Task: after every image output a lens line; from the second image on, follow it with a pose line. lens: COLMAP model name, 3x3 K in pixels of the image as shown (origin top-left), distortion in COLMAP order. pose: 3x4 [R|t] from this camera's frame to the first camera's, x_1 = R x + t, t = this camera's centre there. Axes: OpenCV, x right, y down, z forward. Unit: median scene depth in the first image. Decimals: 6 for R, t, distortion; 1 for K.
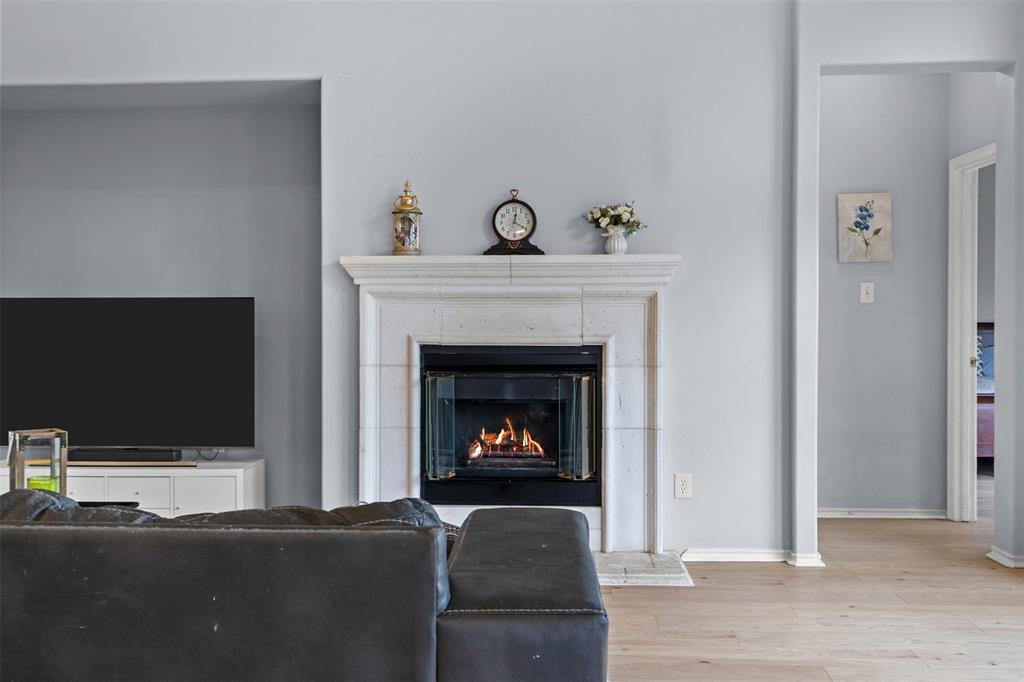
lens RADIAL K [[1040.7, 0, 512.0], [0, 1040.7, 339.6], [0, 0, 1]] dist [-0.006660, 0.000000]
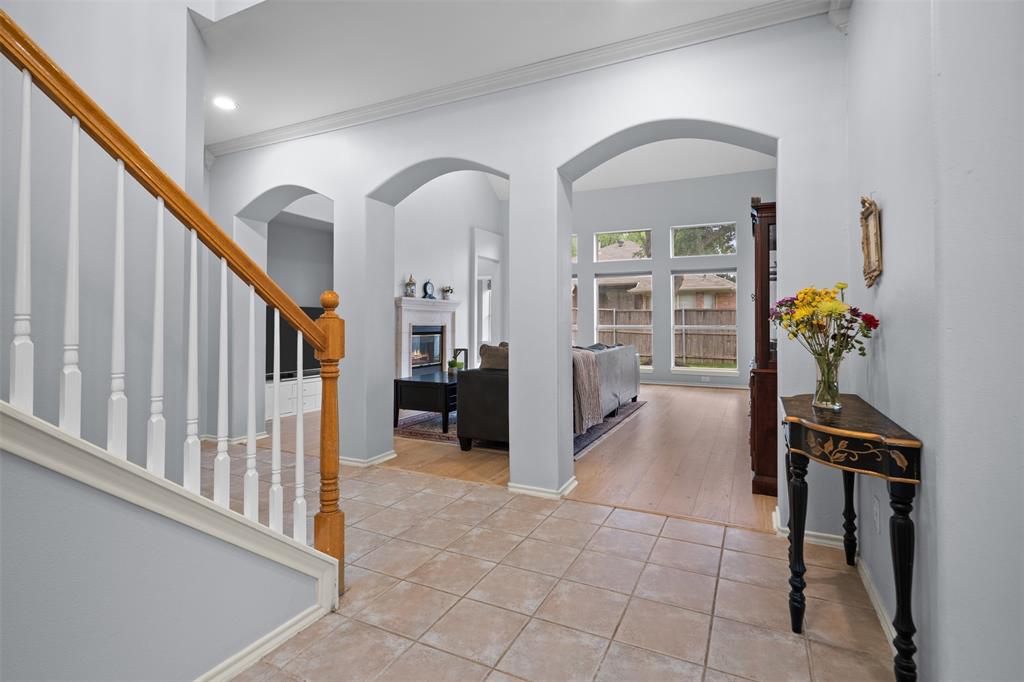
lens RADIAL K [[488.9, 0, 512.2], [0, 488.9, 314.4], [0, 0, 1]] dist [-0.001943, -0.000882]
pose [[0.372958, 0.016285, 0.927705, -1.357588], [0.007327, 0.999763, -0.020496, 0.003186], [-0.927819, 0.014441, 0.372750, 0.165448]]
